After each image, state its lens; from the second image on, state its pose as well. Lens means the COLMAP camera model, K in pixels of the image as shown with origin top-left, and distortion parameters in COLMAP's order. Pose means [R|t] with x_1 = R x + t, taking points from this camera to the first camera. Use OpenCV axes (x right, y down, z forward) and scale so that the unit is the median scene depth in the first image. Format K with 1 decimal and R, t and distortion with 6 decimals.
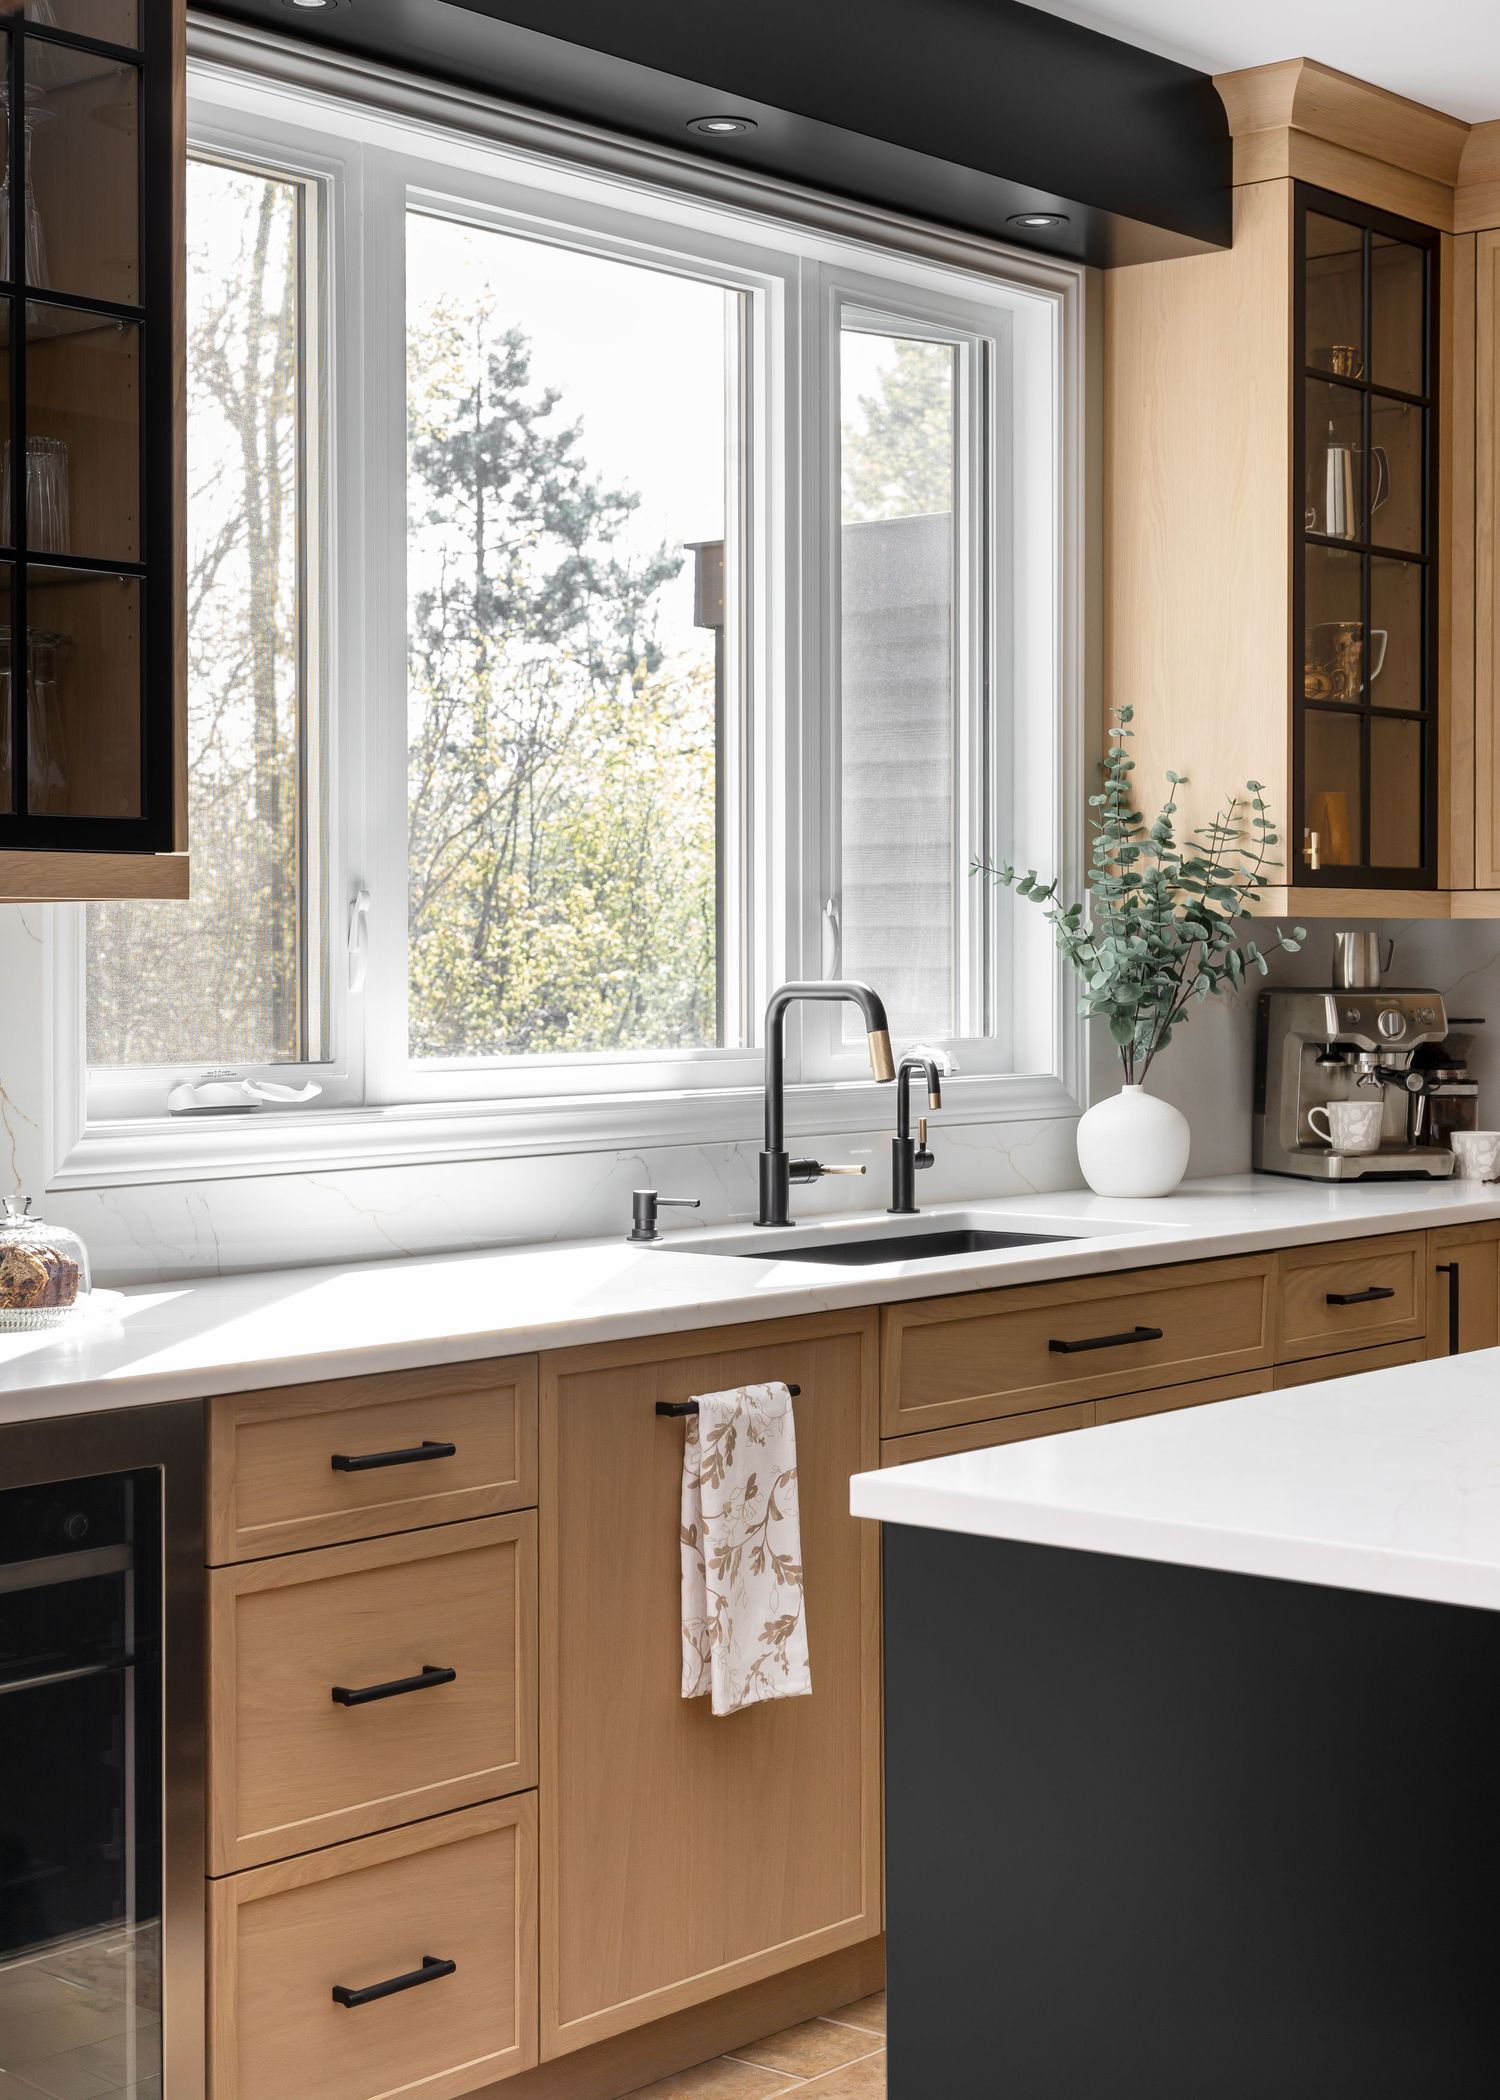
lens RADIAL K [[3209.7, 0, 709.4], [0, 3209.7, 1005.6], [0, 0, 1]] dist [0.015269, 0.000000]
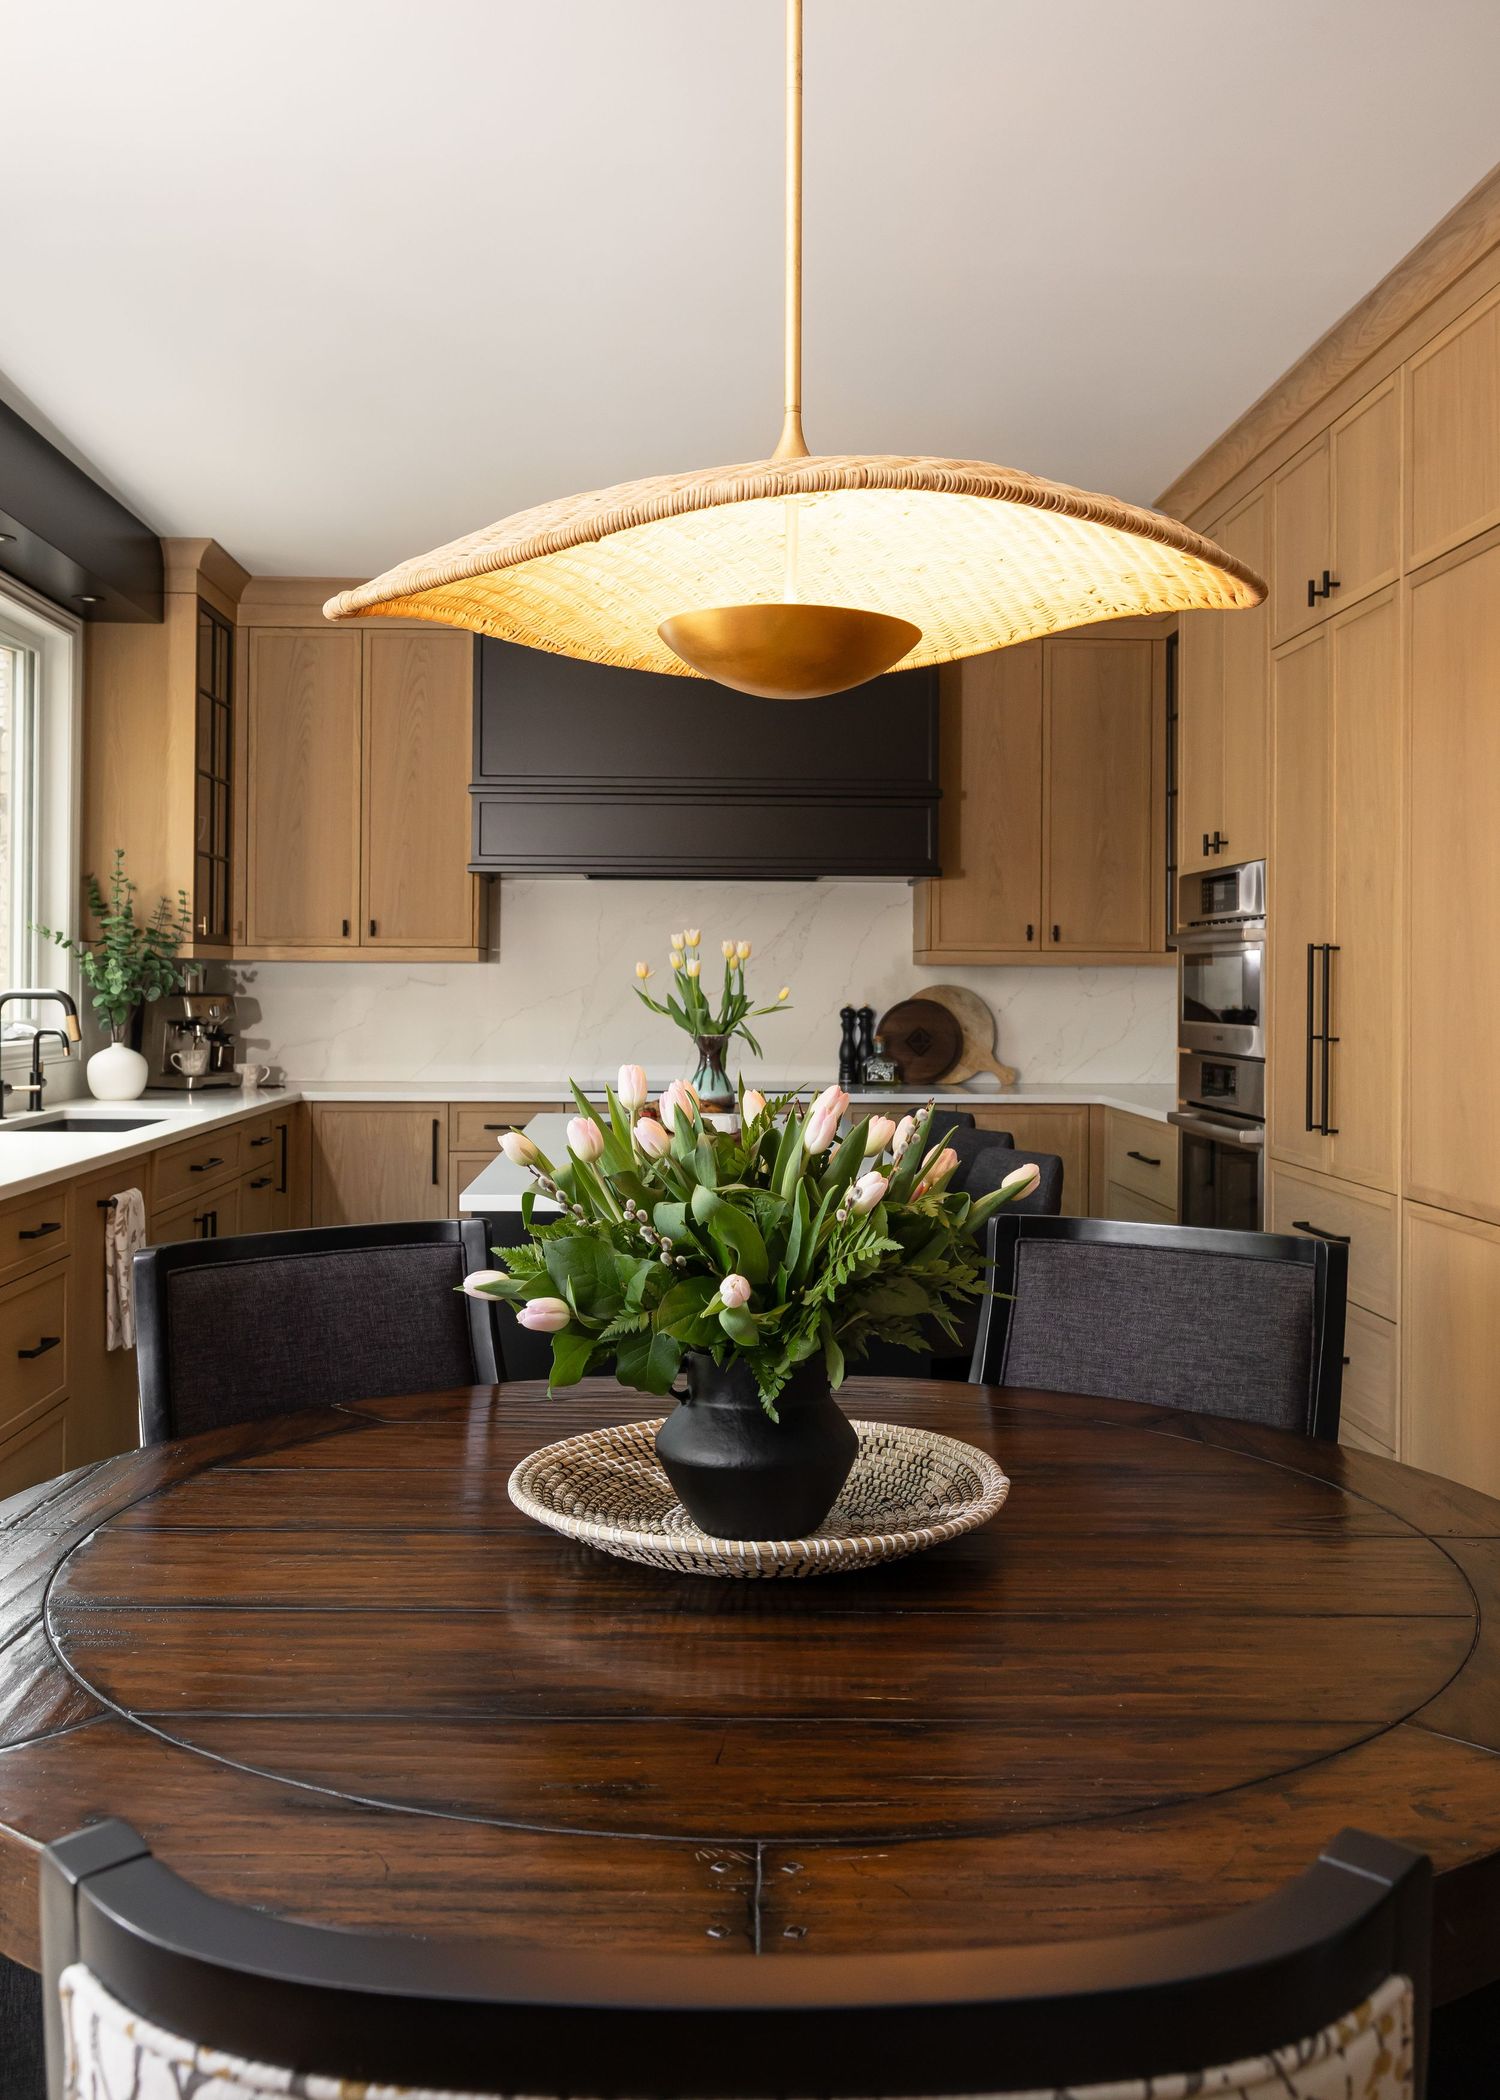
lens RADIAL K [[1821.6, 0, 774.7], [0, 1821.6, 967.9], [0, 0, 1]] dist [-0.018678, 0.007083]
pose [[0.718856, 0.011979, 0.695056, -0.392342], [0.001452, 0.999823, -0.018734, 0.000339], [-0.695158, 0.014476, 0.718711, -0.082973]]
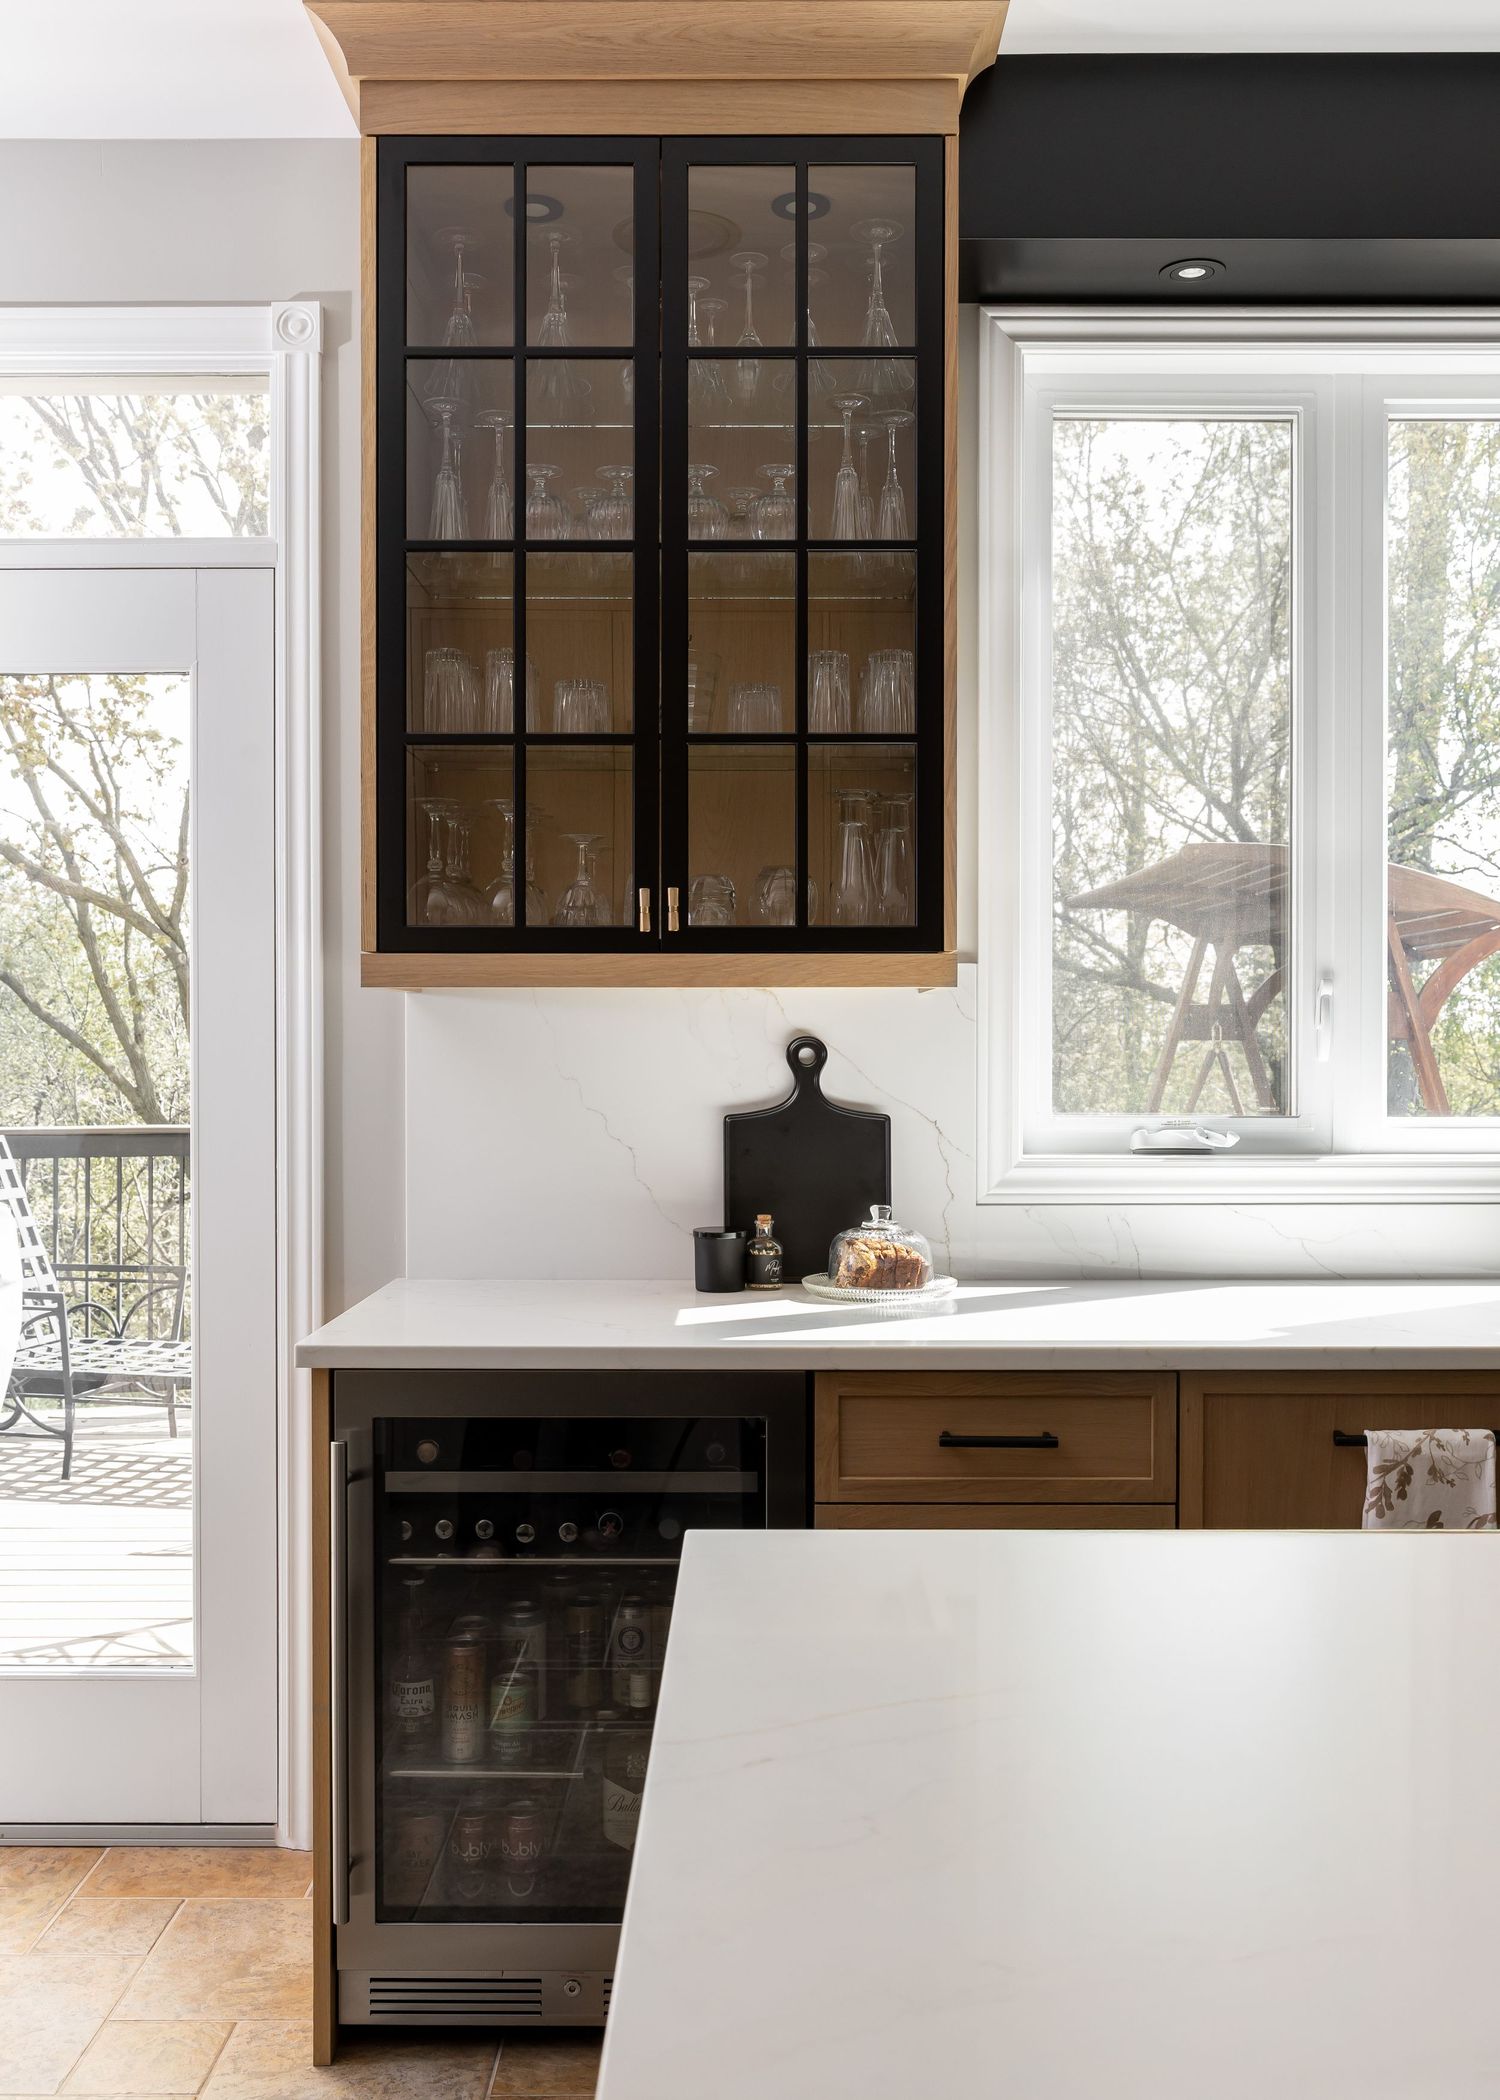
lens RADIAL K [[1919.0, 0, 753.9], [0, 1919.0, 1057.9], [0, 0, 1]] dist [-0.023874, 0.000000]
pose [[0.652647, 0.013687, -0.757539, 0.277534], [-0.015038, 0.999874, 0.005110, -0.005331], [0.757513, 0.008057, 0.652770, 0.321042]]
